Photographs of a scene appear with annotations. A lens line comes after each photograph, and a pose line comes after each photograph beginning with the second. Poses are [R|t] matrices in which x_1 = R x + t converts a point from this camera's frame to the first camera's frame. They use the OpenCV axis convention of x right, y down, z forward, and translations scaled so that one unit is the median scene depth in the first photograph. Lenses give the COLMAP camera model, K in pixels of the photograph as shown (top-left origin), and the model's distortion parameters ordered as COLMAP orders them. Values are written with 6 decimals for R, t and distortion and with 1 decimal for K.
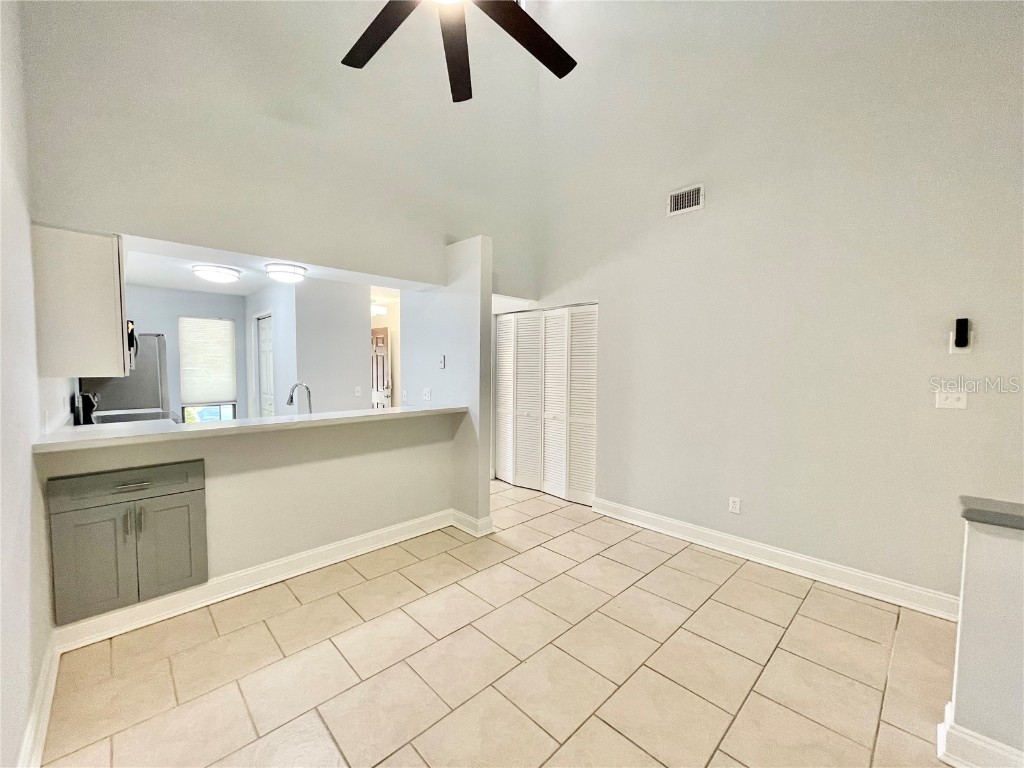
lens RADIAL K [[414.5, 0, 513.1], [0, 414.5, 387.4], [0, 0, 1]] dist [-0.000869, -0.000044]
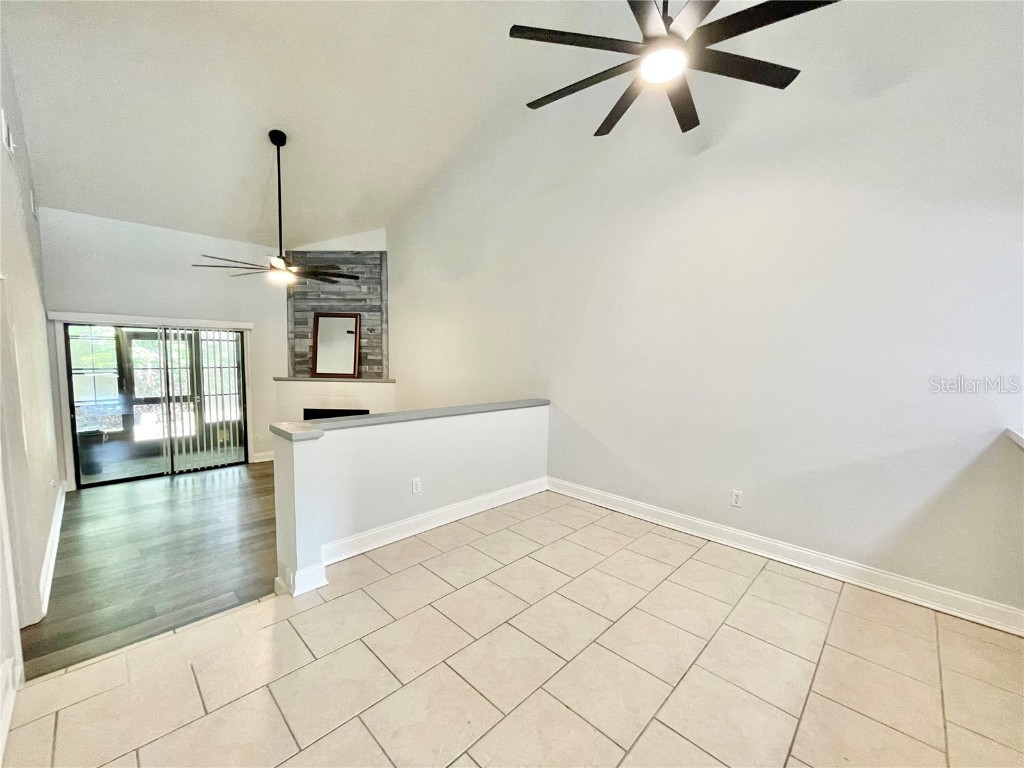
lens RADIAL K [[414.5, 0, 507.4], [0, 414.5, 388.5], [0, 0, 1]] dist [-0.000869, -0.000044]
pose [[-0.999477, -0.010769, -0.030494, 0.180743], [-0.014895, 0.990253, 0.138483, -0.056241], [0.028706, 0.138865, -0.989895, 1.275228]]
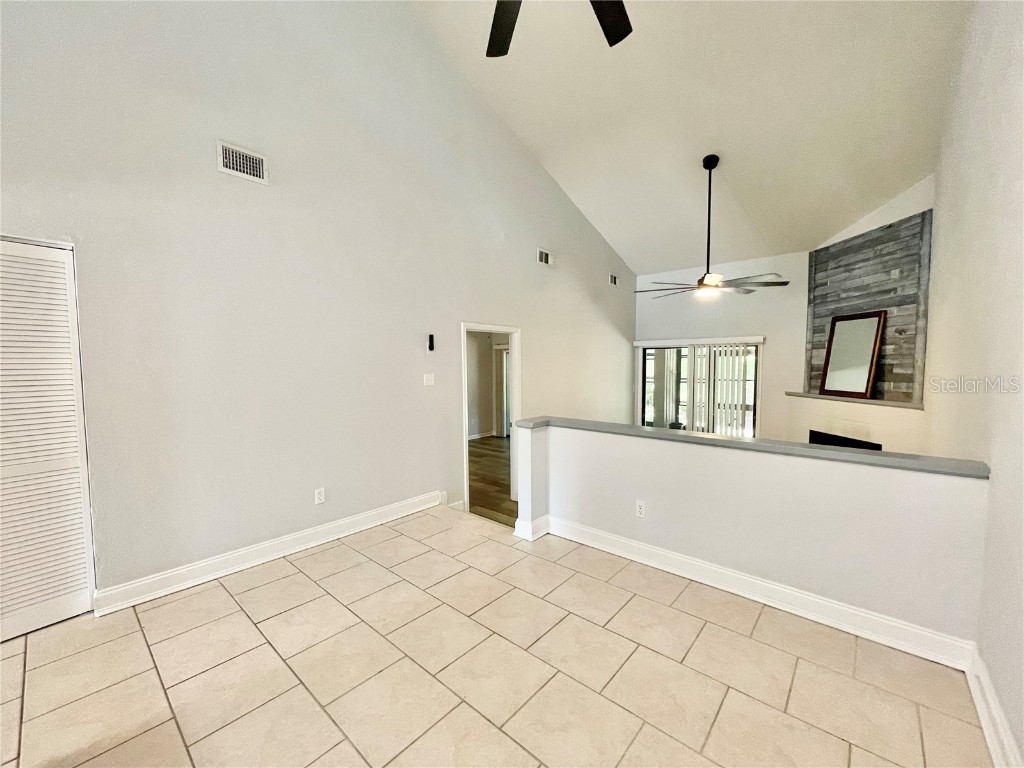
lens RADIAL K [[414.5, 0, 508.4], [0, 414.5, 382.6], [0, 0, 1]] dist [-0.000869, -0.000044]
pose [[-0.084666, -0.040940, 0.995568, -0.540118], [0.059395, 0.997171, 0.046057, -0.016691], [-0.994638, 0.063031, -0.081995, 0.626045]]
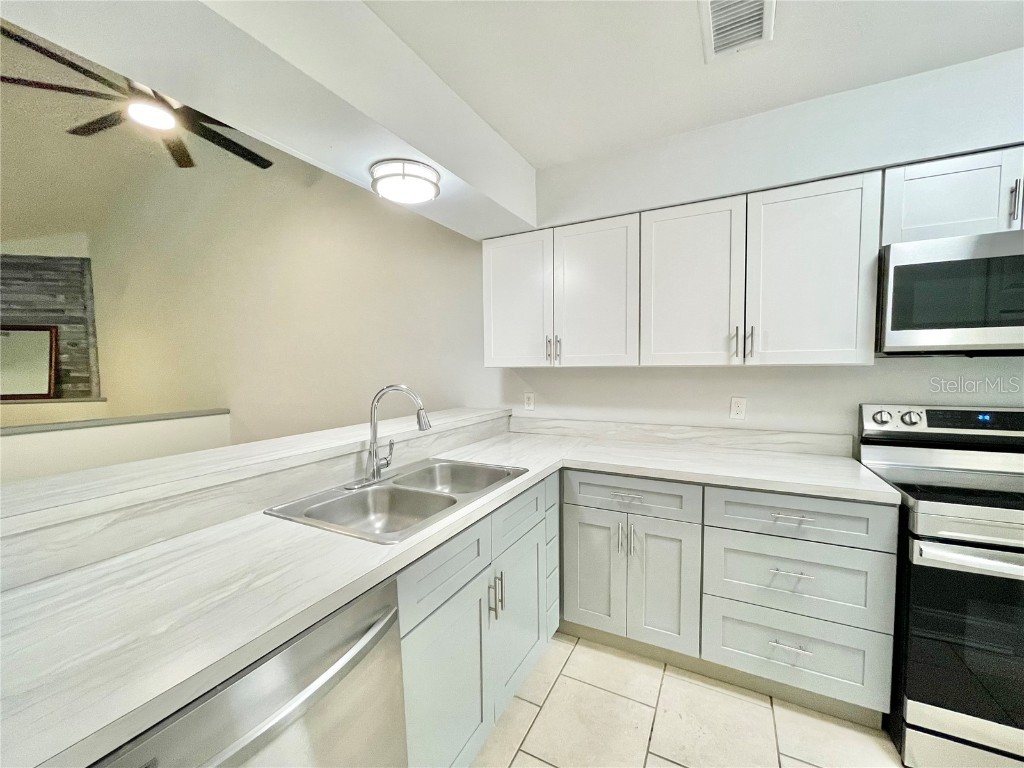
lens RADIAL K [[414.5, 0, 509.2], [0, 414.5, 394.4], [0, 0, 1]] dist [-0.000869, -0.000044]
pose [[-0.948593, 0.035957, -0.314450, -0.488337], [-0.003440, 0.992296, 0.123844, -0.062049], [0.316481, 0.118559, -0.941161, 1.579673]]
